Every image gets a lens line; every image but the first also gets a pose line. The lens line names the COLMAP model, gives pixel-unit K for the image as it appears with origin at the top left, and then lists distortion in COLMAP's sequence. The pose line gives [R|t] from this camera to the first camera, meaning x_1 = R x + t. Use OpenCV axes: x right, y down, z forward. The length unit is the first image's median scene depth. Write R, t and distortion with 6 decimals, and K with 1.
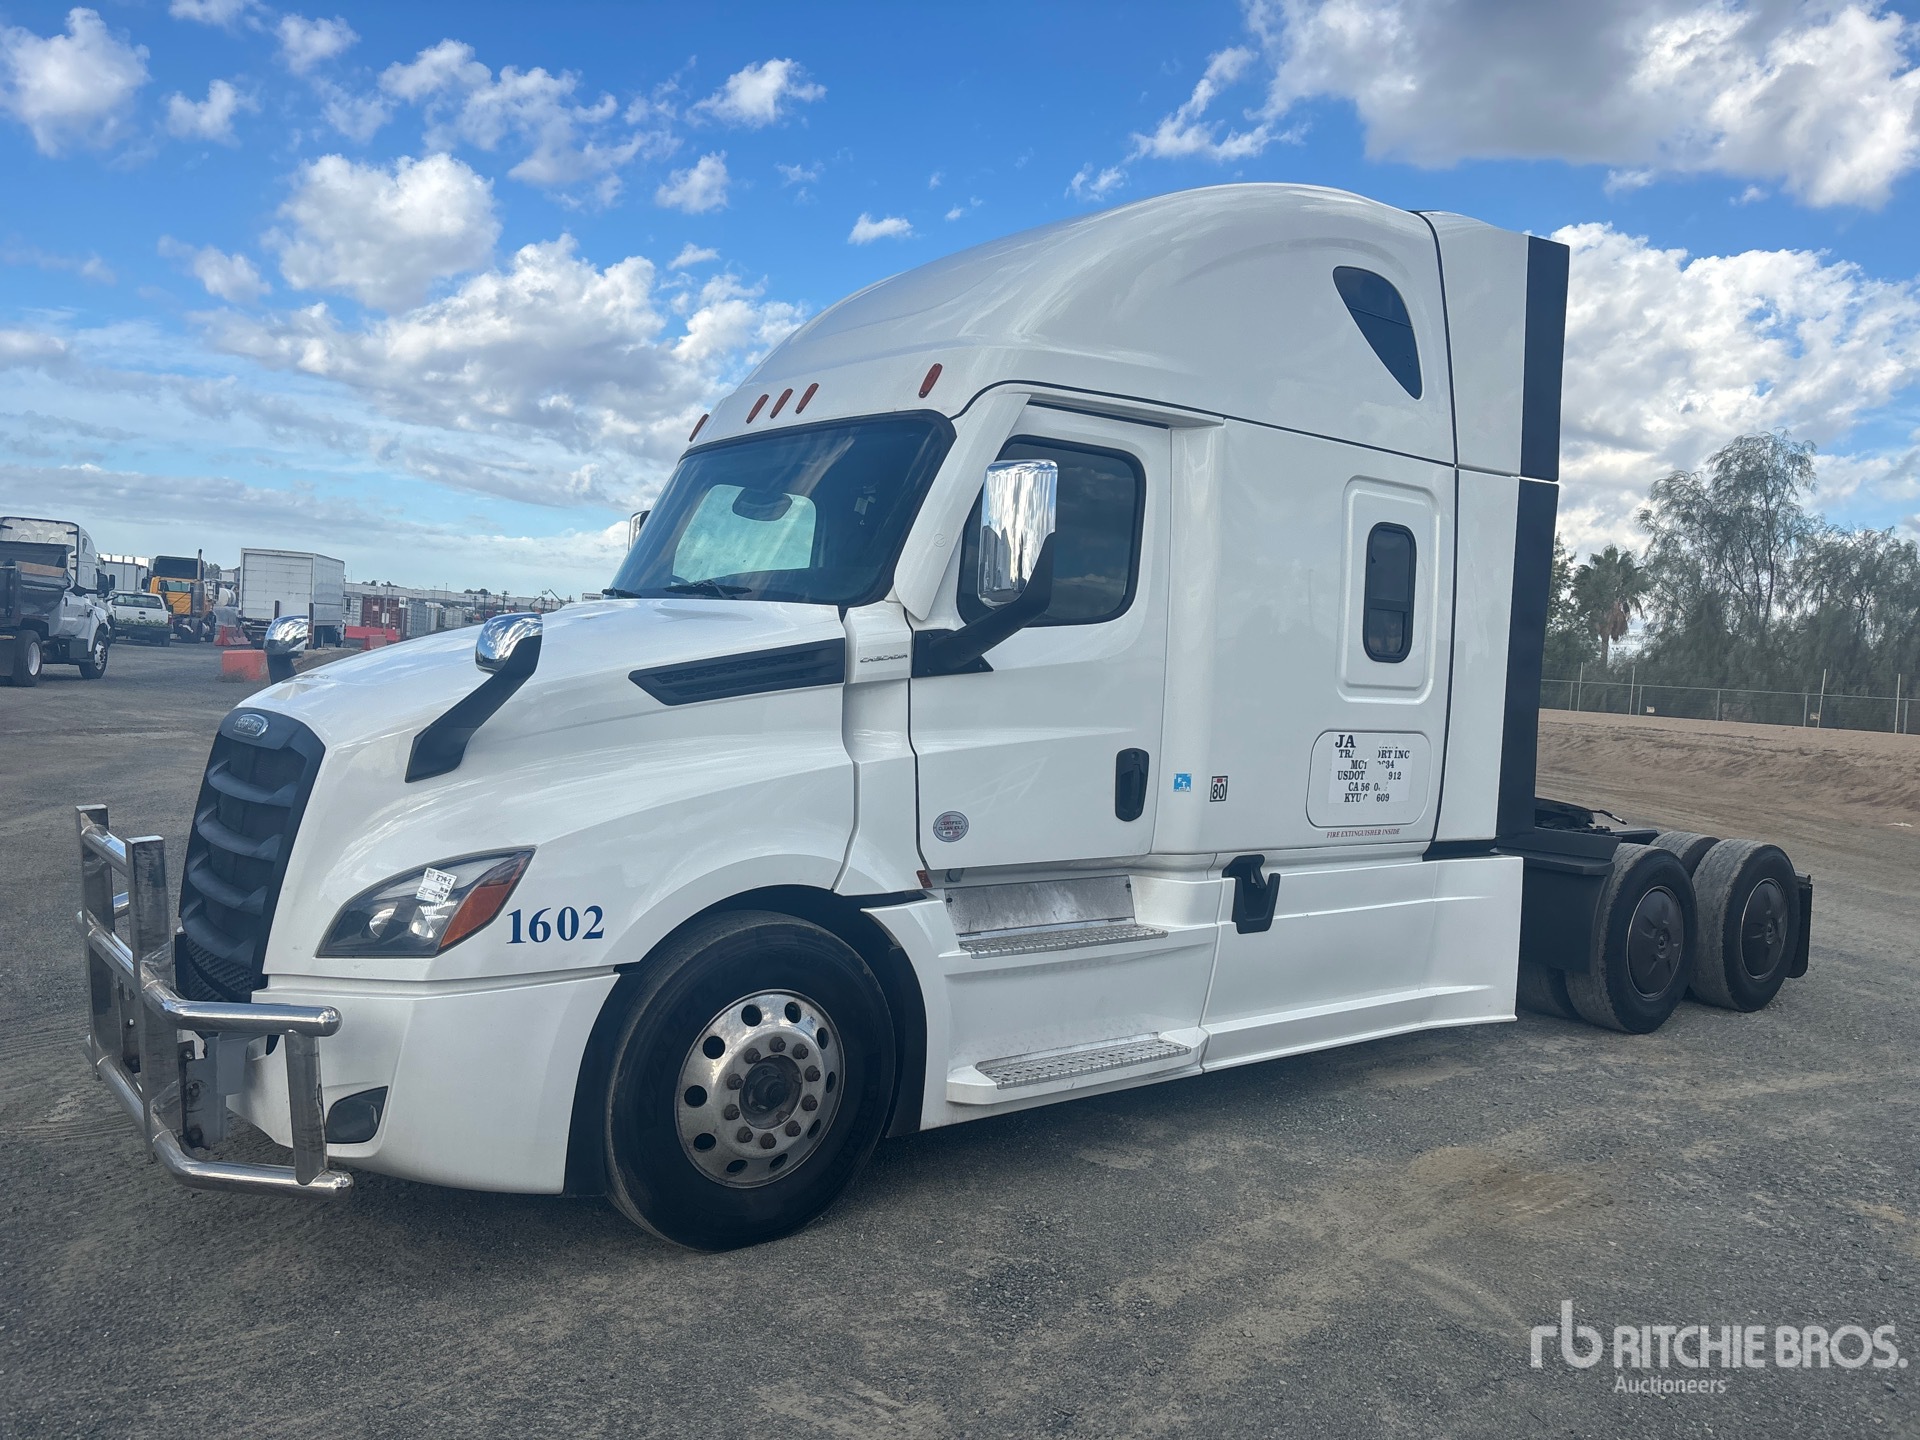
lens RADIAL K [[1543.6, 0, 967.9], [0, 1543.6, 721.4], [0, 0, 1]] dist [0.157929, 0.002567]
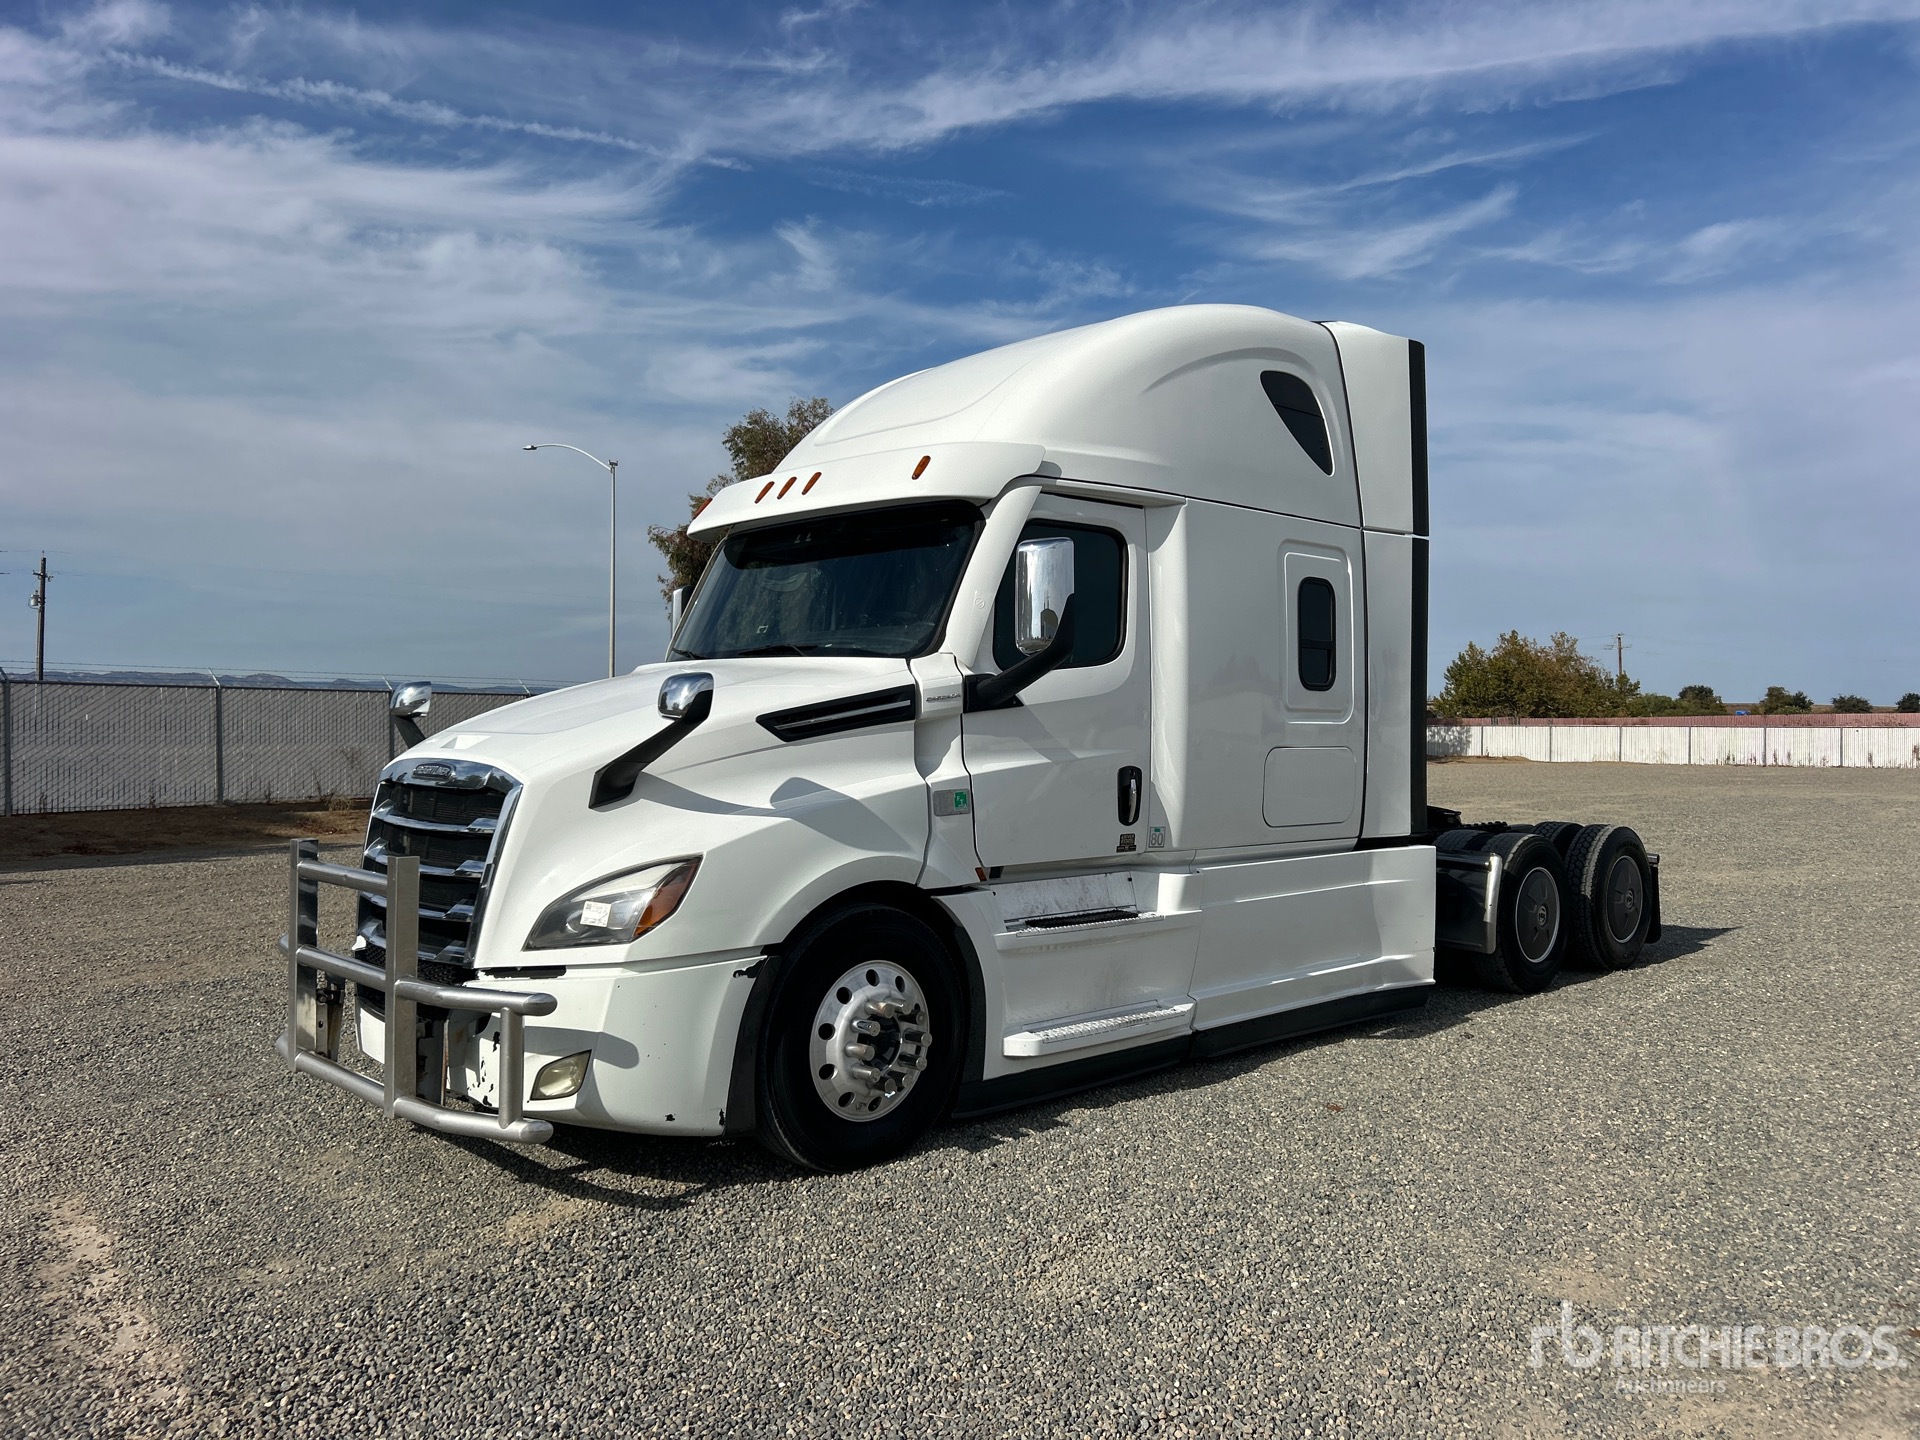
lens RADIAL K [[1543.6, 0, 952.4], [0, 1543.6, 718.2], [0, 0, 1]] dist [0.157929, 0.002567]
pose [[0.996511, -0.038325, 0.074135, -0.138313], [0.040999, 0.998550, -0.034886, 0.018616], [-0.072691, 0.037804, 0.996638, -0.242104]]
